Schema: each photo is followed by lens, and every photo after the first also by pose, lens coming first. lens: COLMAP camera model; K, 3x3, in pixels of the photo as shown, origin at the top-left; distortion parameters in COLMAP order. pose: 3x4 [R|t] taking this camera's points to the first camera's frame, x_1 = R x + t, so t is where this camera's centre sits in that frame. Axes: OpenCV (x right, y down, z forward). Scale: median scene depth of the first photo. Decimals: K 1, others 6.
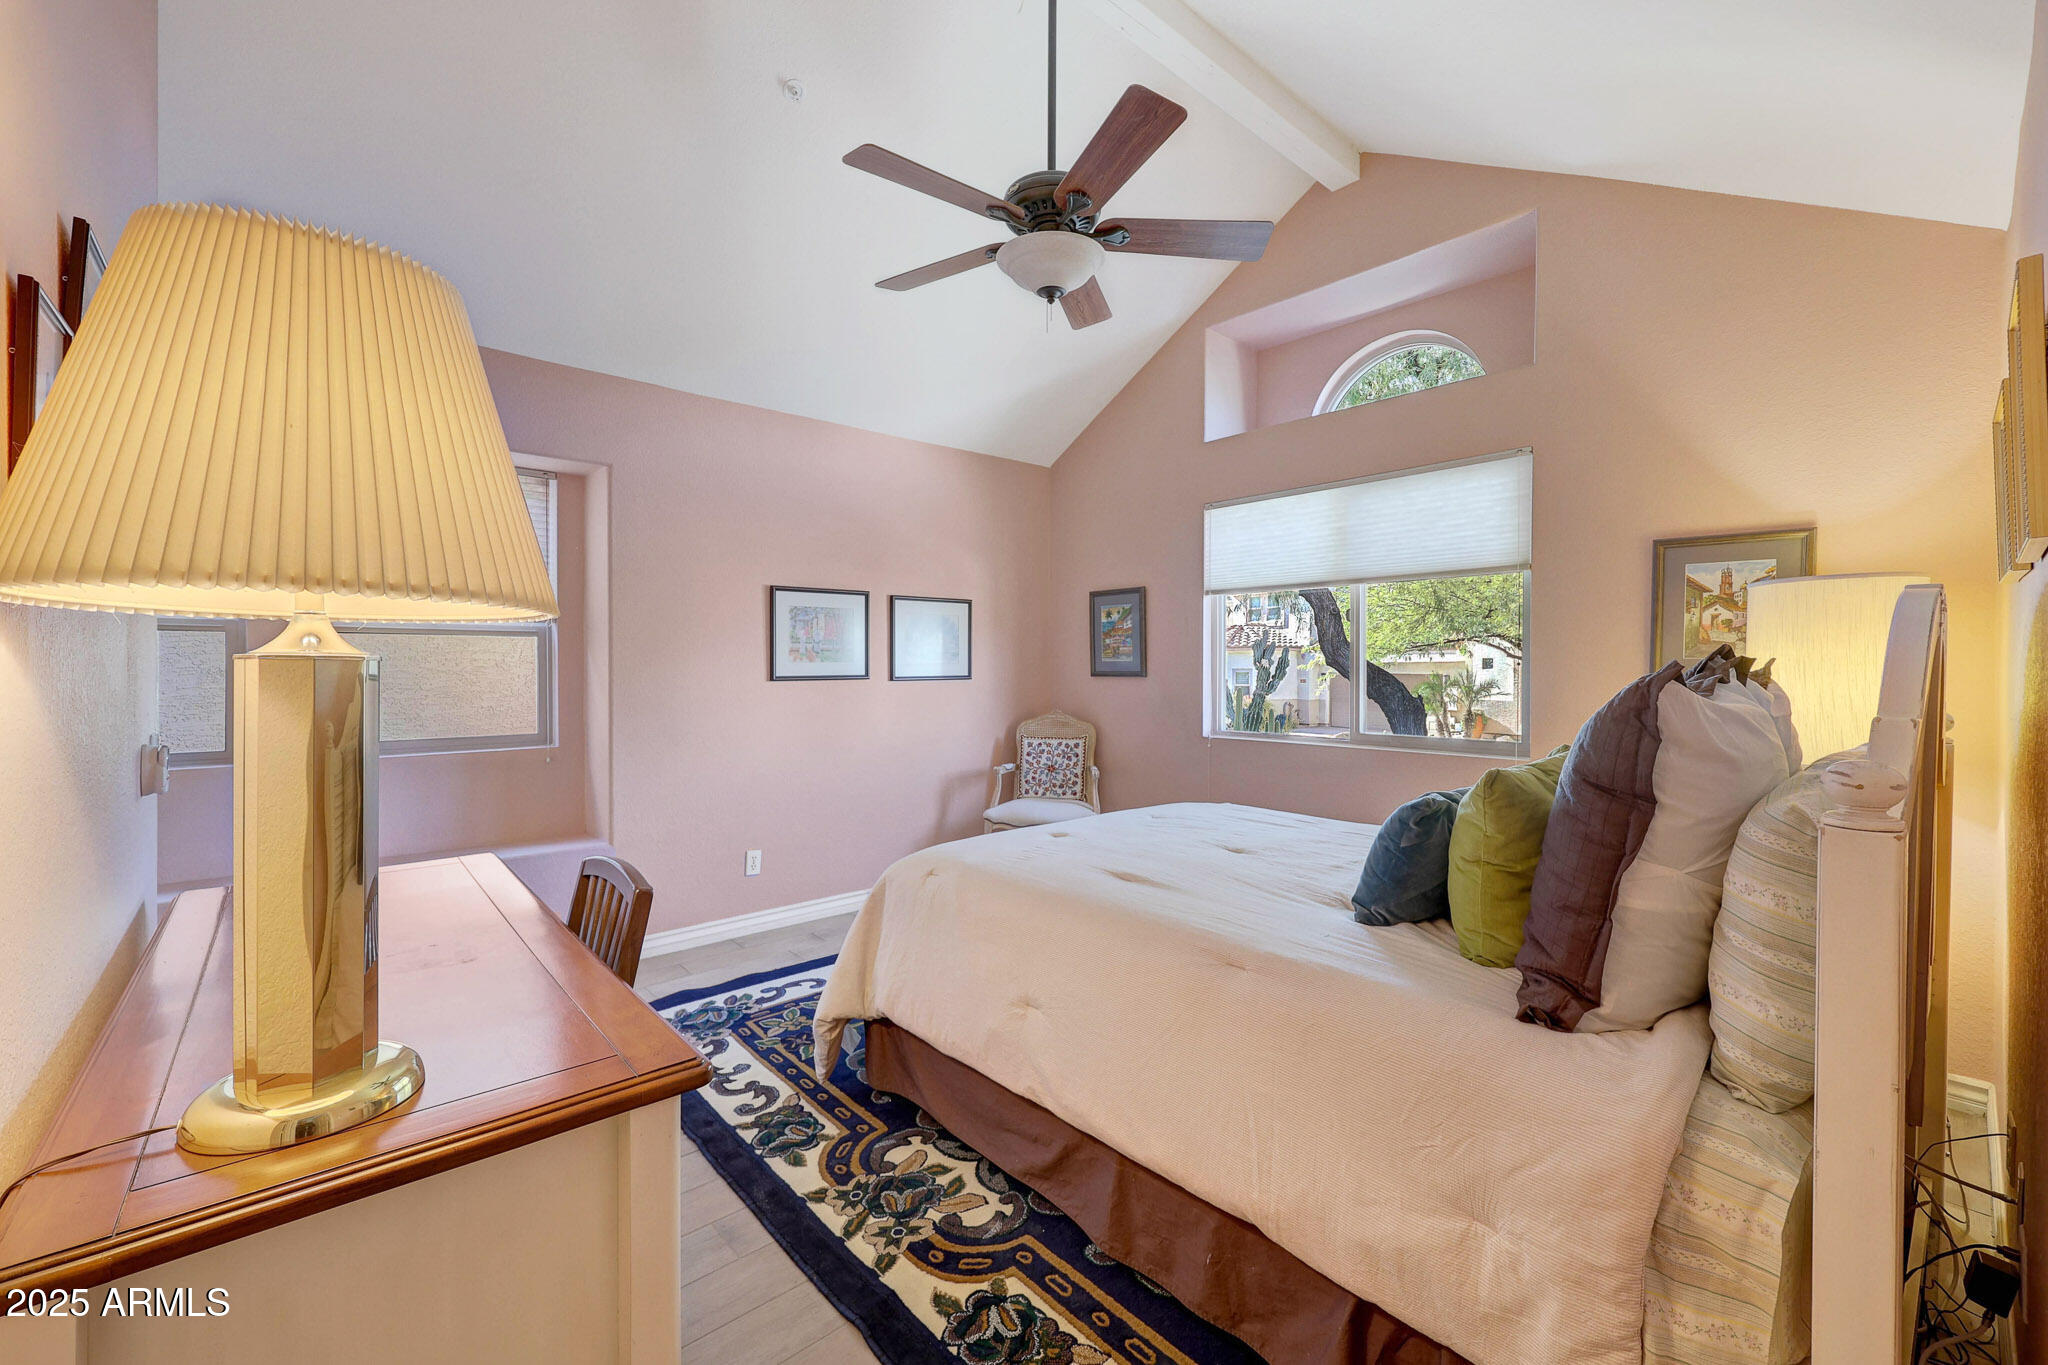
lens RADIAL K [[829.2, 0, 1018.1], [0, 829.2, 668.4], [0, 0, 1]] dist [0.000637, 0.000744]
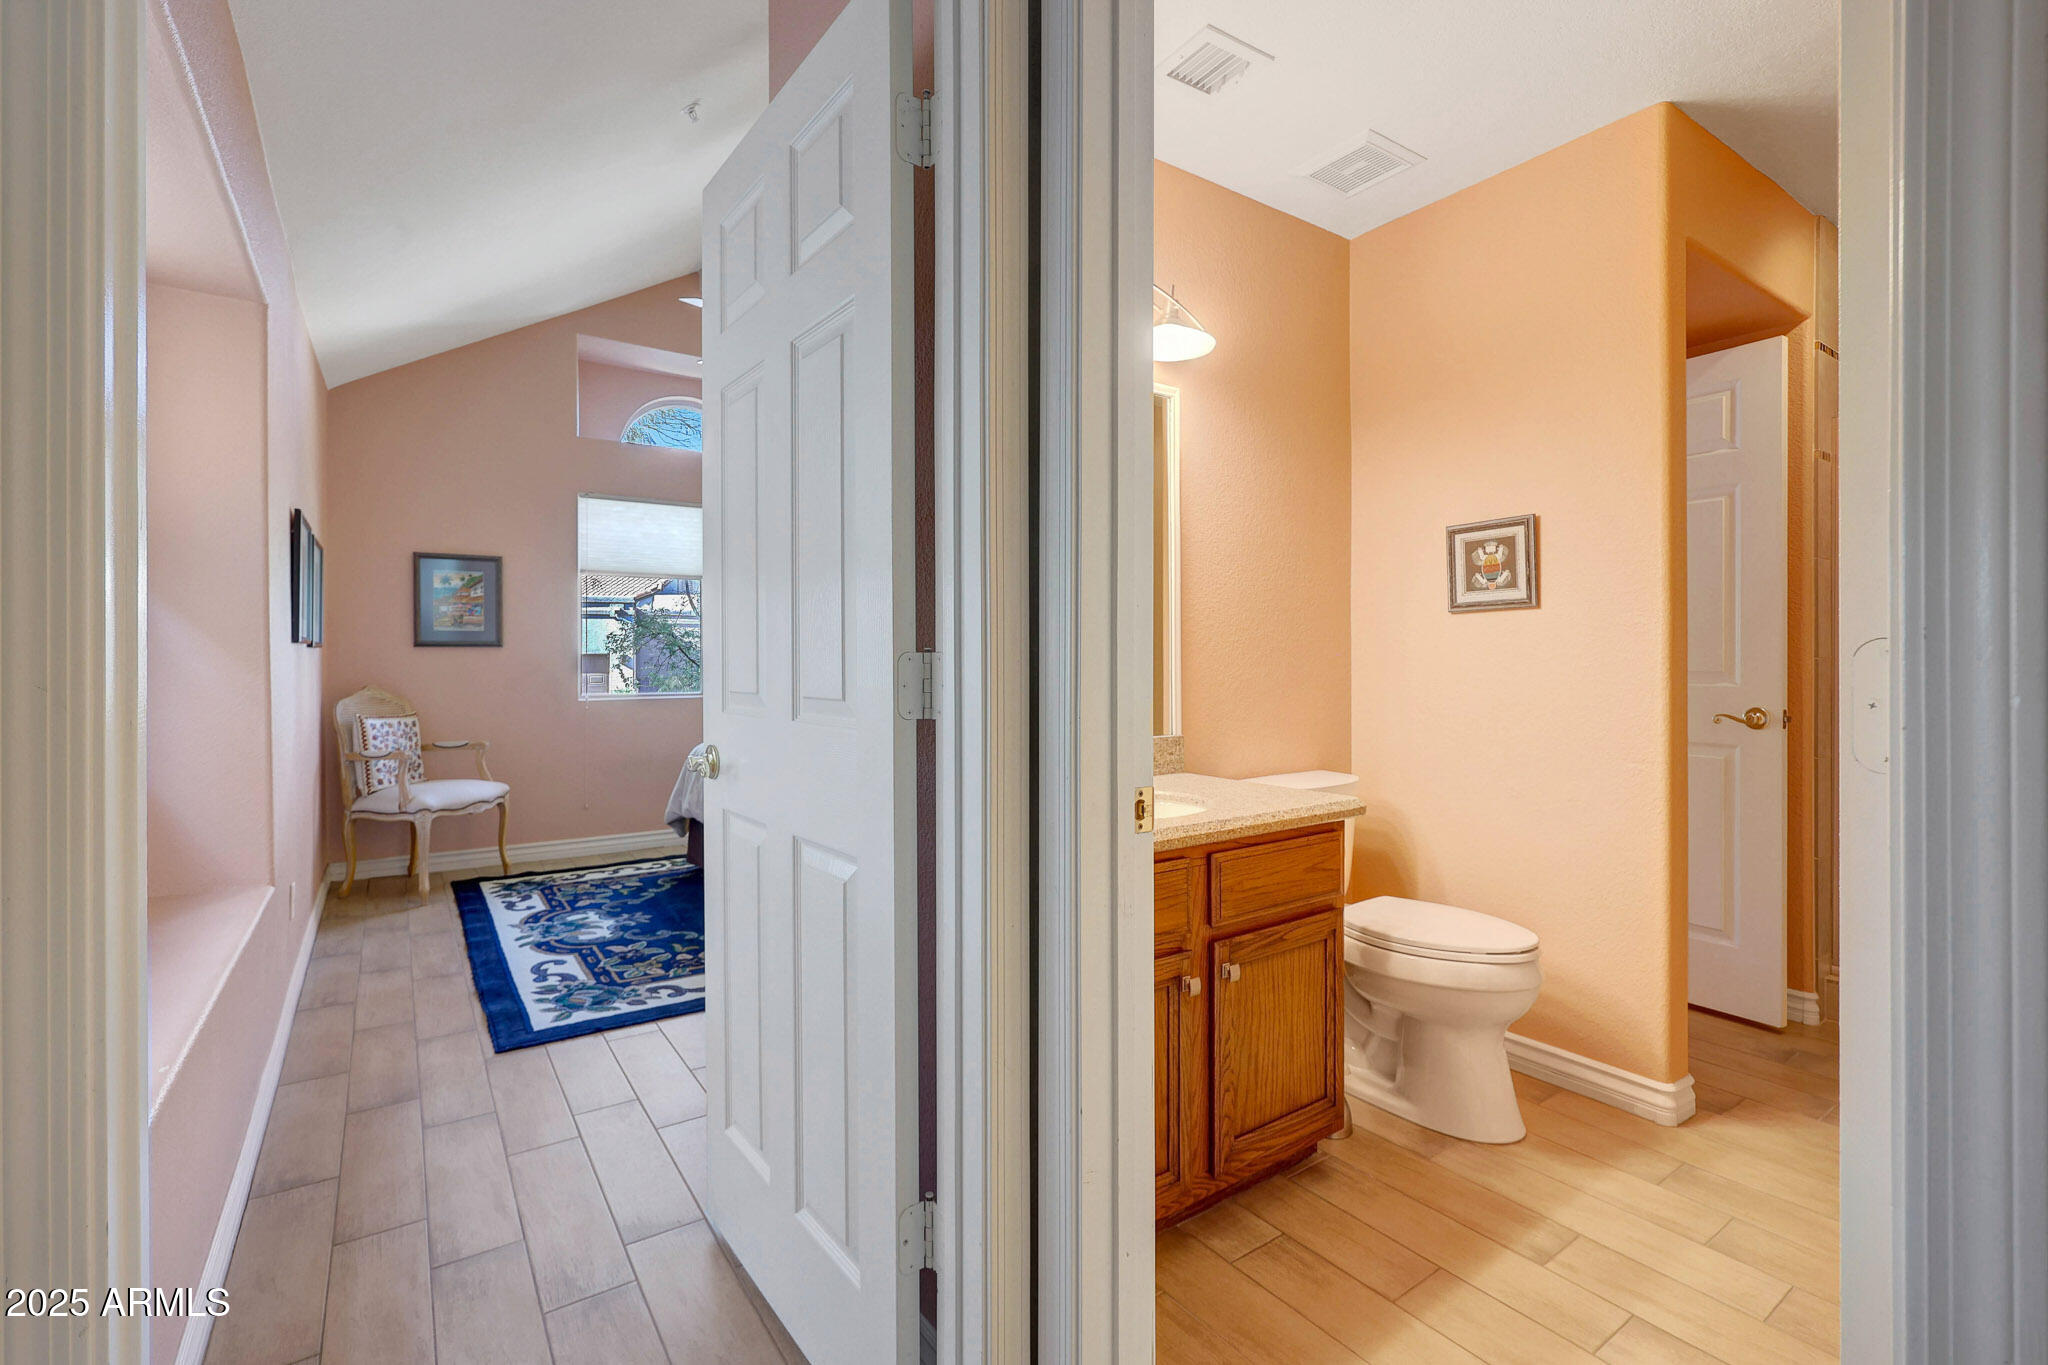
lens RADIAL K [[905.4, 0, 1020.0], [0, 905.4, 668.3], [0, 0, 1]] dist [-0.000064, -0.000154]
pose [[0.108170, -0.008770, 0.994094, -1.404302], [0.005798, 0.999950, 0.008191, 0.049544], [-0.994115, 0.004878, 0.108216, 0.426176]]
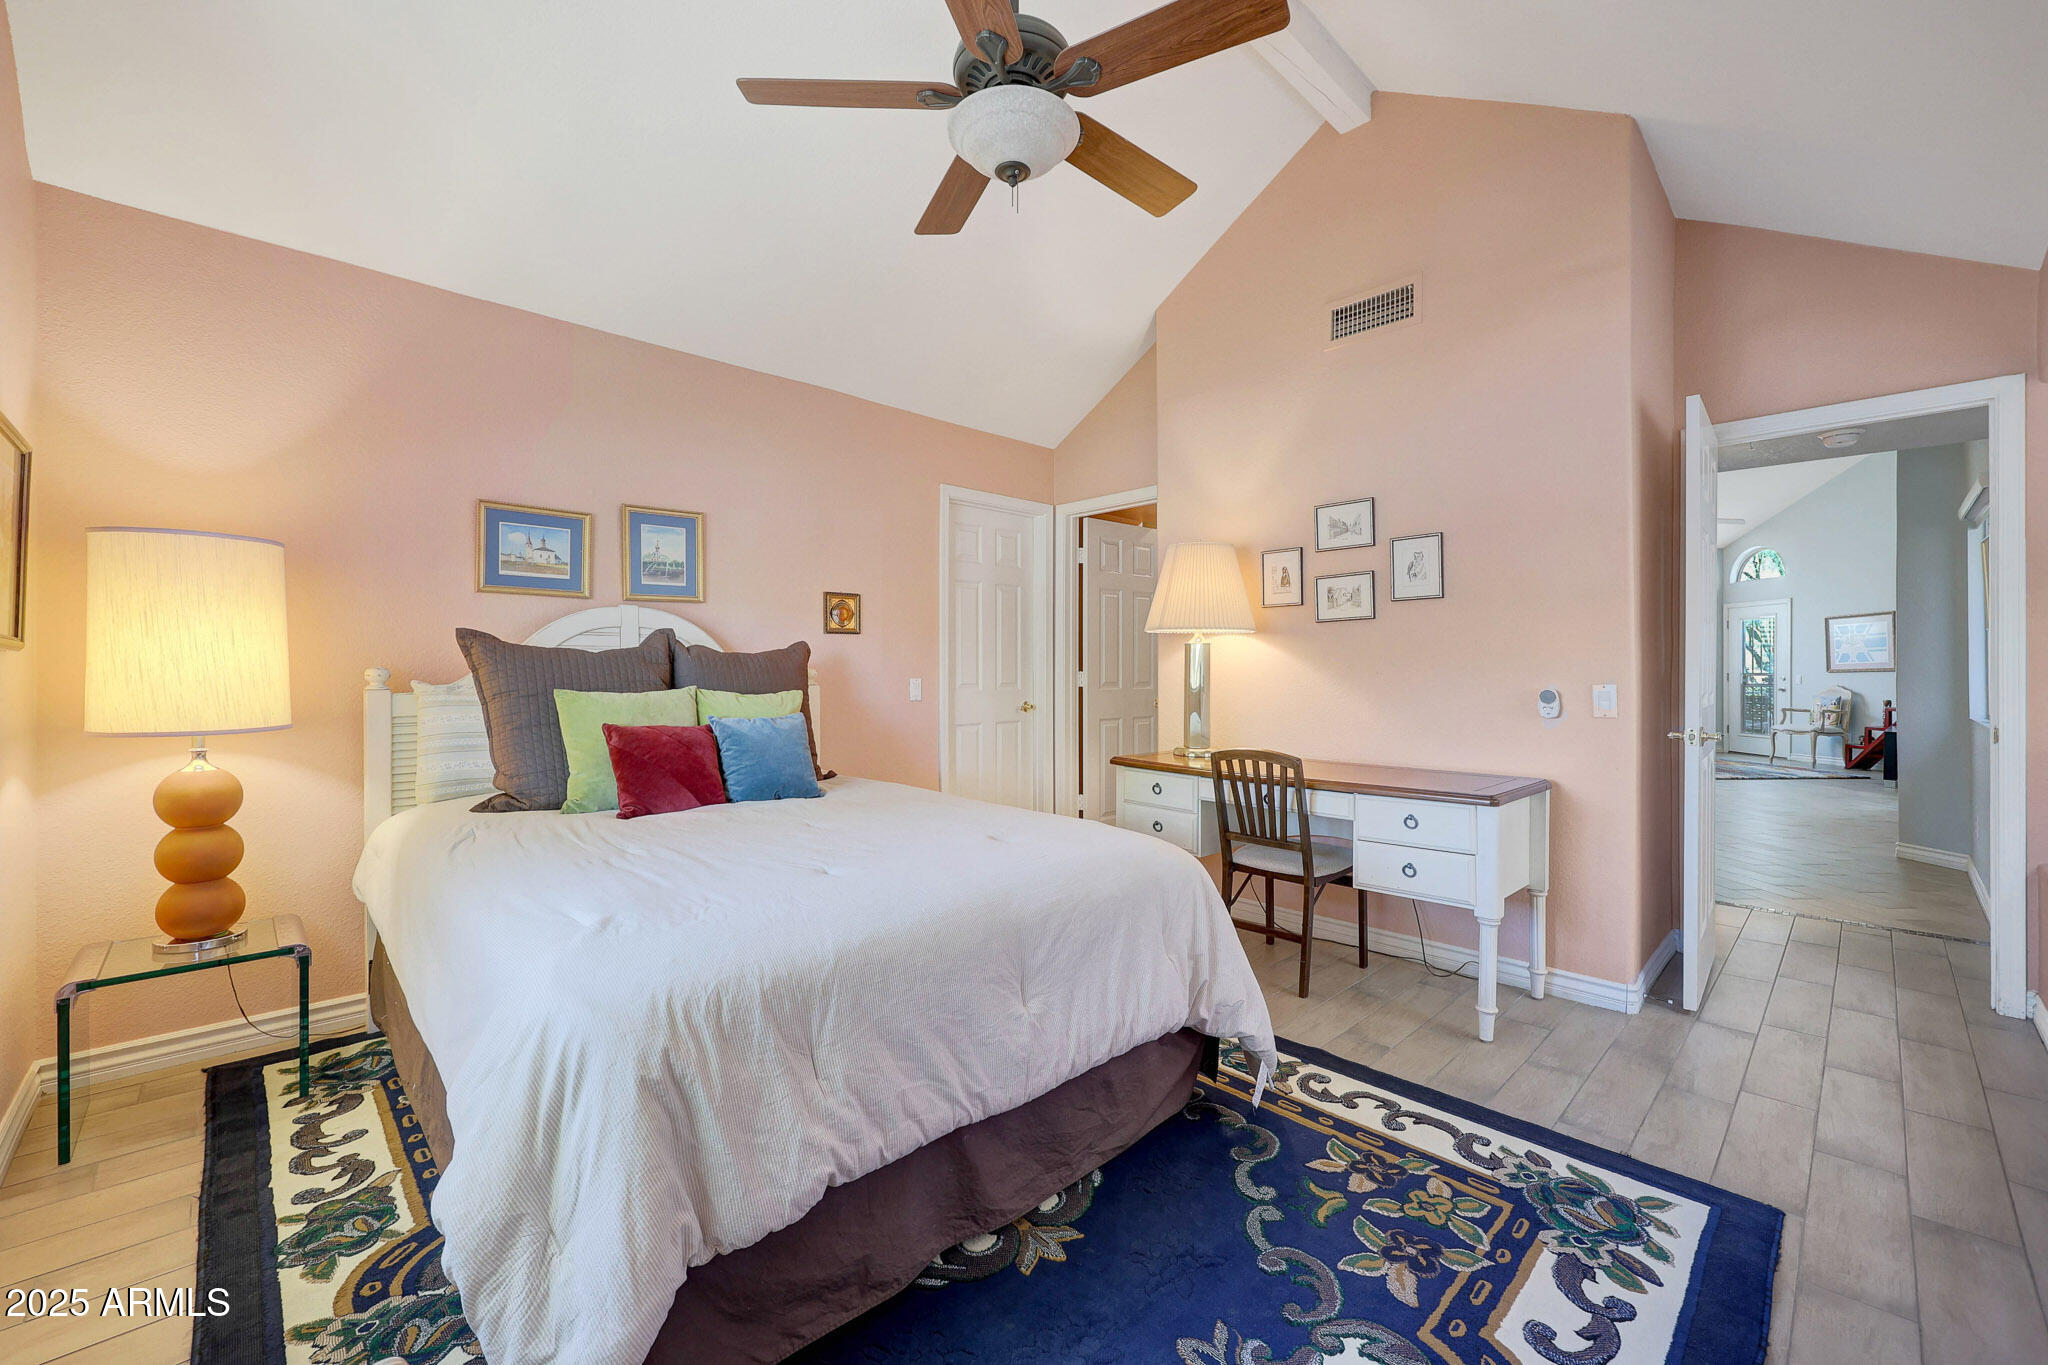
lens RADIAL K [[822.6, 0, 1028.1], [0, 822.6, 670.9], [0, 0, 1]] dist [-0.000805, 0.000557]
pose [[-0.998520, 0.000740, -0.054388, 0.057809], [0.000498, 0.999990, 0.004460, 0.036709], [0.054391, 0.004426, -0.998510, 1.647599]]
